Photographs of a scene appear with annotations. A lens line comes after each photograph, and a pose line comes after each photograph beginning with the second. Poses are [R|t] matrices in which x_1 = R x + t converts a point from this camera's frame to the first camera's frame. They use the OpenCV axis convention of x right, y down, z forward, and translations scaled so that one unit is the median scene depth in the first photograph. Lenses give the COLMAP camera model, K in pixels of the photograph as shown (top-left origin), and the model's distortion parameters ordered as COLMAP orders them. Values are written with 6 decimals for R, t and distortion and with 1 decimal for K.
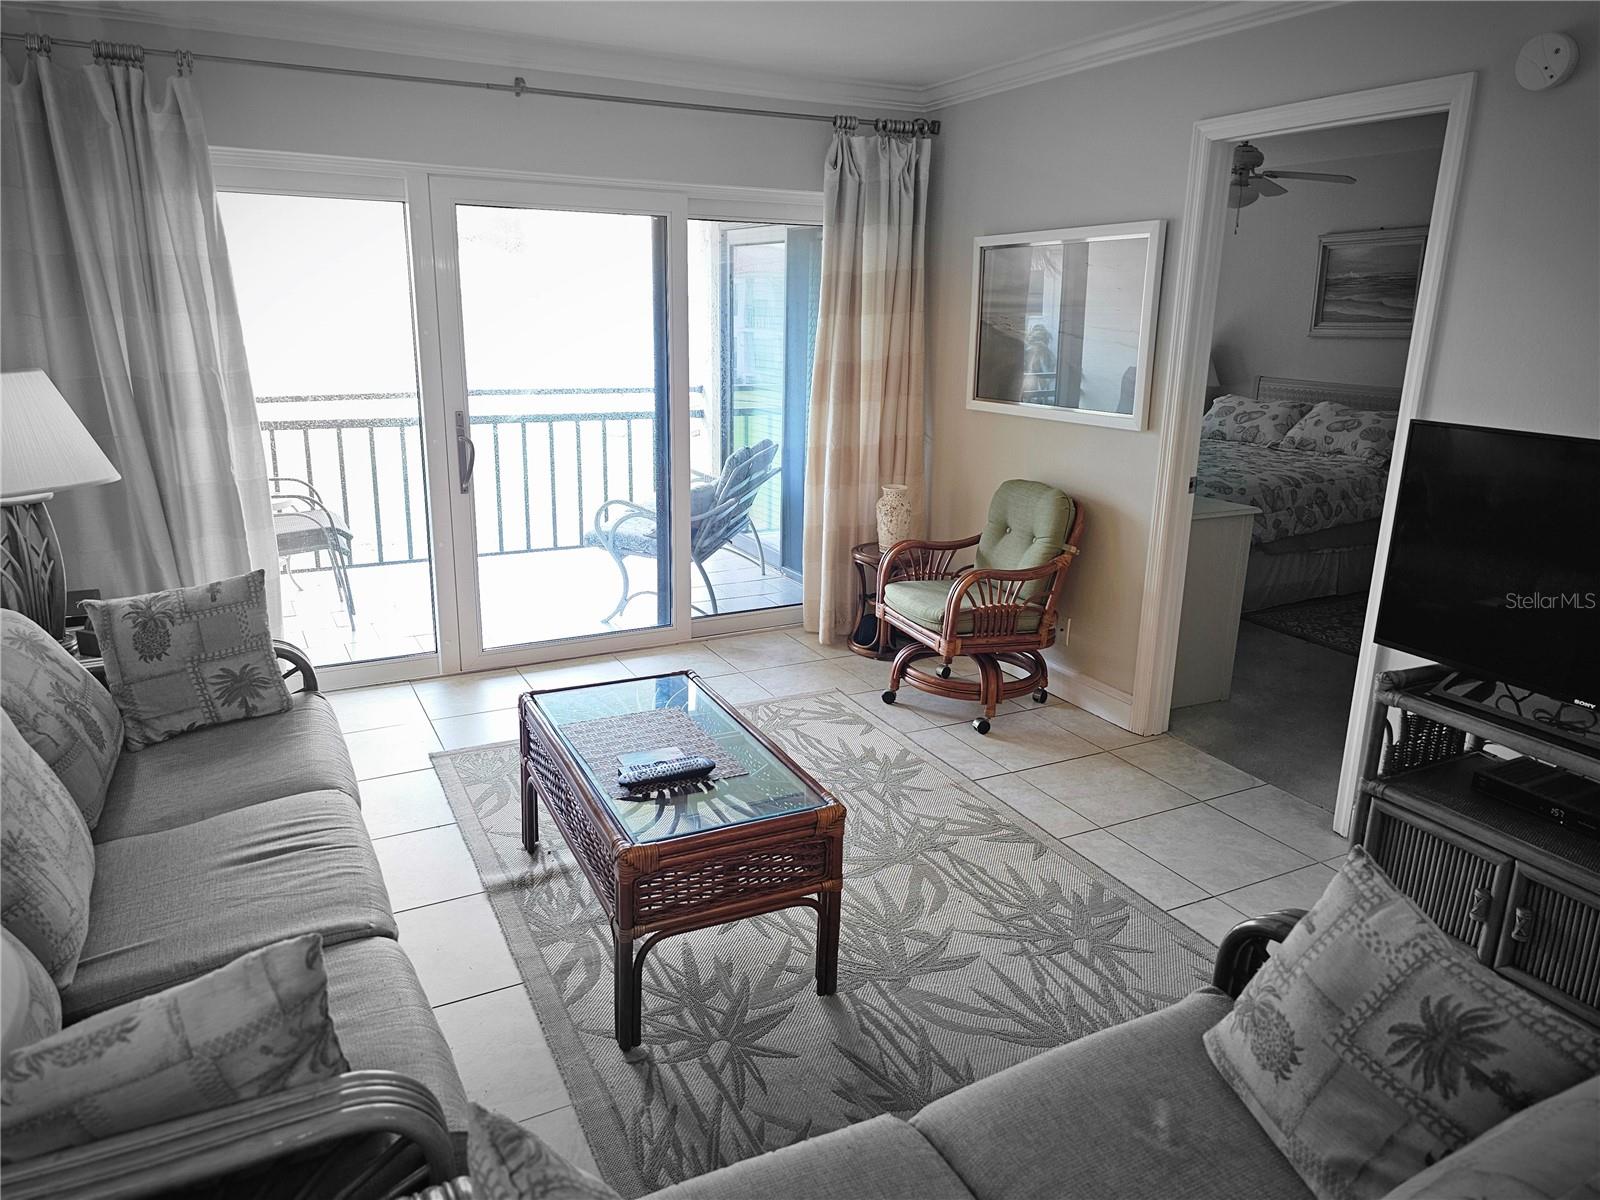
lens RADIAL K [[1068.5, 0, 788.1], [0, 1068.5, 579.7], [0, 0, 1]] dist [0.056856, -0.047274]
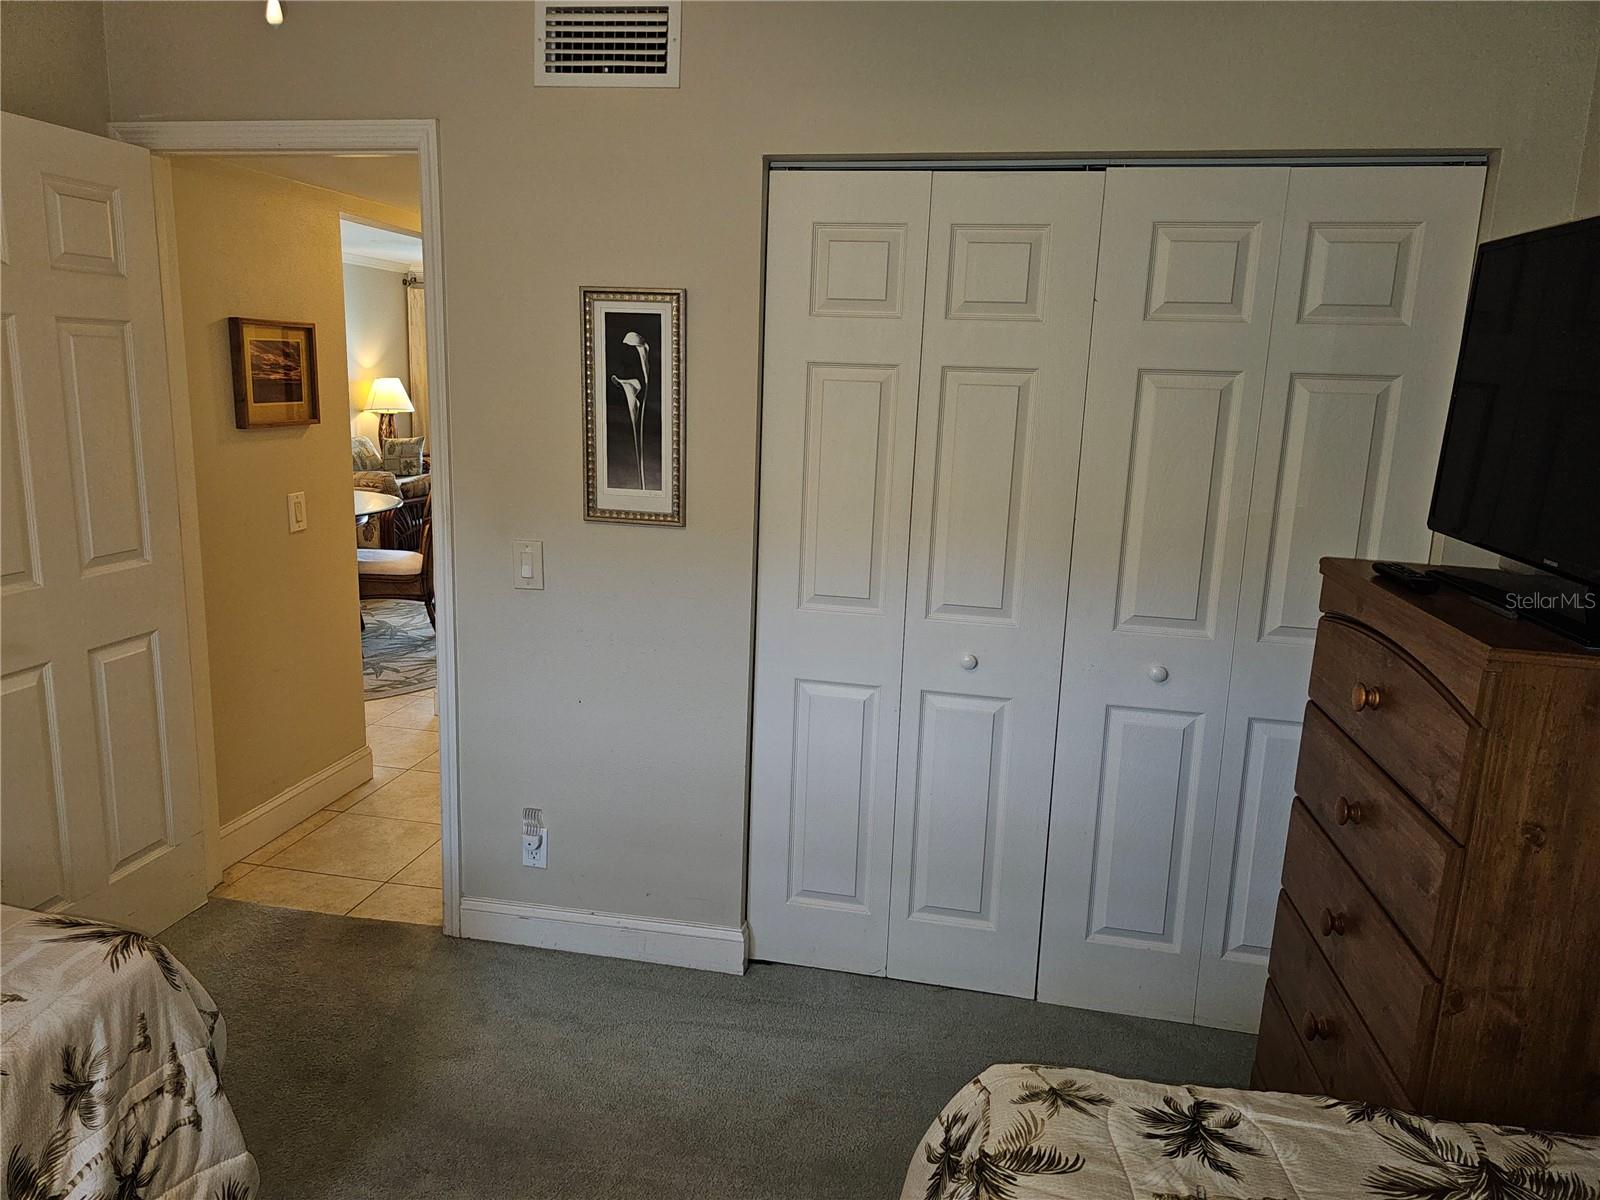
lens RADIAL K [[1068.5, 0, 795.9], [0, 1068.5, 599.2], [0, 0, 1]] dist [0.056856, -0.047274]
pose [[0.787718, 0.149877, -0.597526, 2.203971], [-0.187689, 0.982228, -0.001059, 0.241035], [0.586748, 0.112983, 0.801849, -0.860574]]
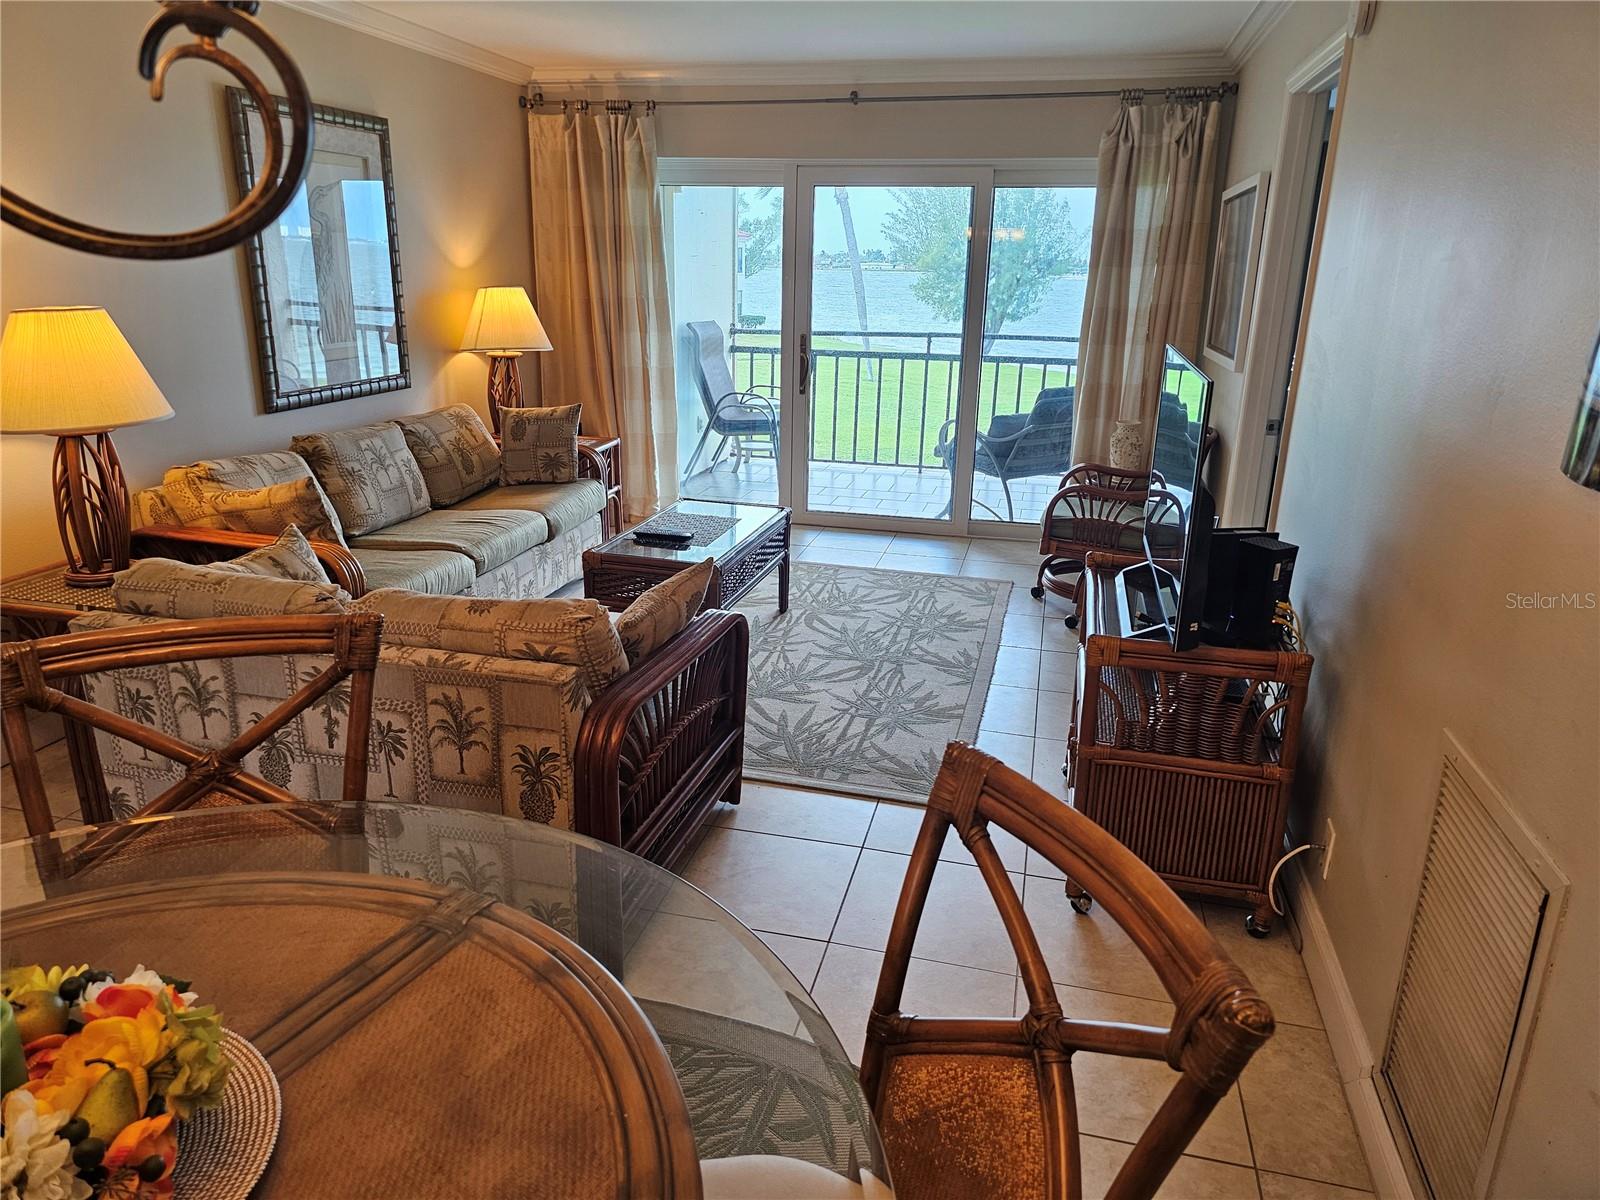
lens RADIAL K [[1068.5, 0, 795.8], [0, 1068.5, 582.9], [0, 0, 1]] dist [0.056856, -0.047274]
pose [[0.754252, 0.190639, -0.628300, 0.798848], [-0.174497, 0.980710, 0.088090, 0.053043], [0.632973, 0.043194, 0.772968, -0.104848]]
